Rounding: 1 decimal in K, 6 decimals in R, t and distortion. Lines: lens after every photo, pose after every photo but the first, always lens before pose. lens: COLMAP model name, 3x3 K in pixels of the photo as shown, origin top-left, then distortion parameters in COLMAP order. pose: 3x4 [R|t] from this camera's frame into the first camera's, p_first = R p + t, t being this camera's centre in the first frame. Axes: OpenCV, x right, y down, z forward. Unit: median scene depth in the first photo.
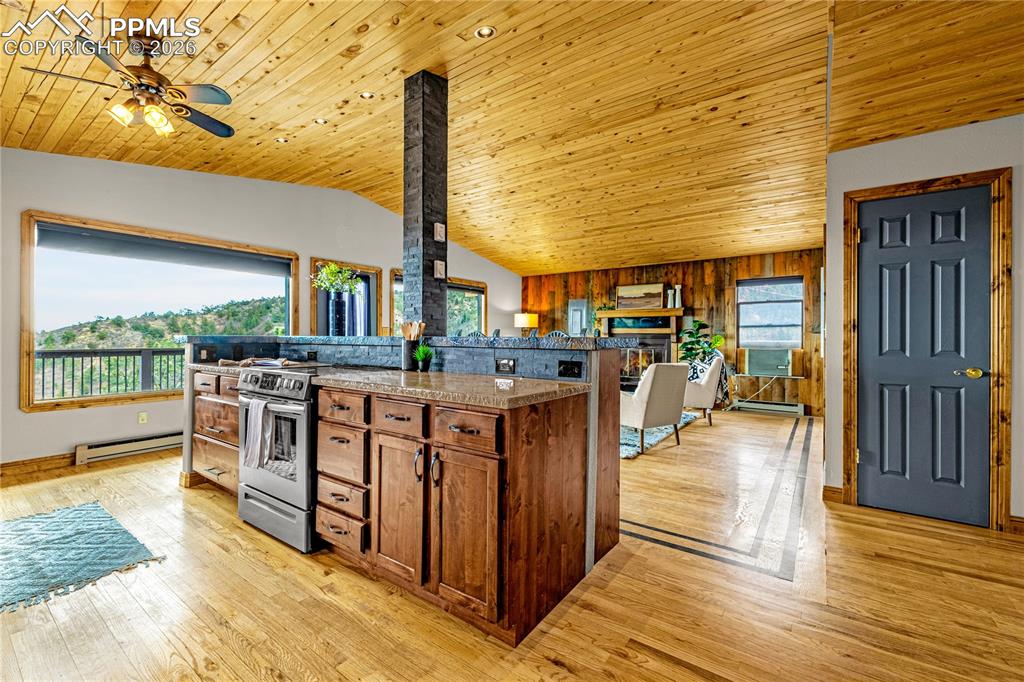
lens RADIAL K [[434.1, 0, 512.2], [0, 434.1, 335.9], [0, 0, 1]] dist [0.000167, -0.000119]
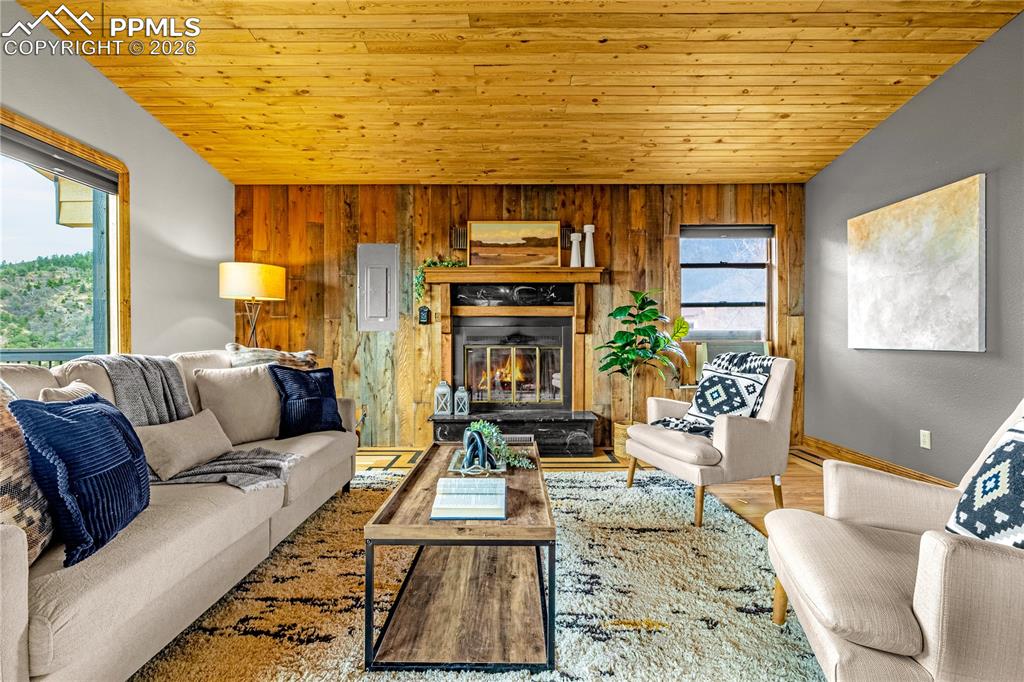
lens RADIAL K [[458.8, 0, 512.0], [0, 458.8, 341.0], [0, 0, 1]] dist [-0.003400, 0.000392]
pose [[0.810909, -0.007641, 0.585122, -0.037322], [0.003210, 0.999958, 0.008609, 0.027347], [-0.585163, -0.005103, 0.810900, 0.799262]]
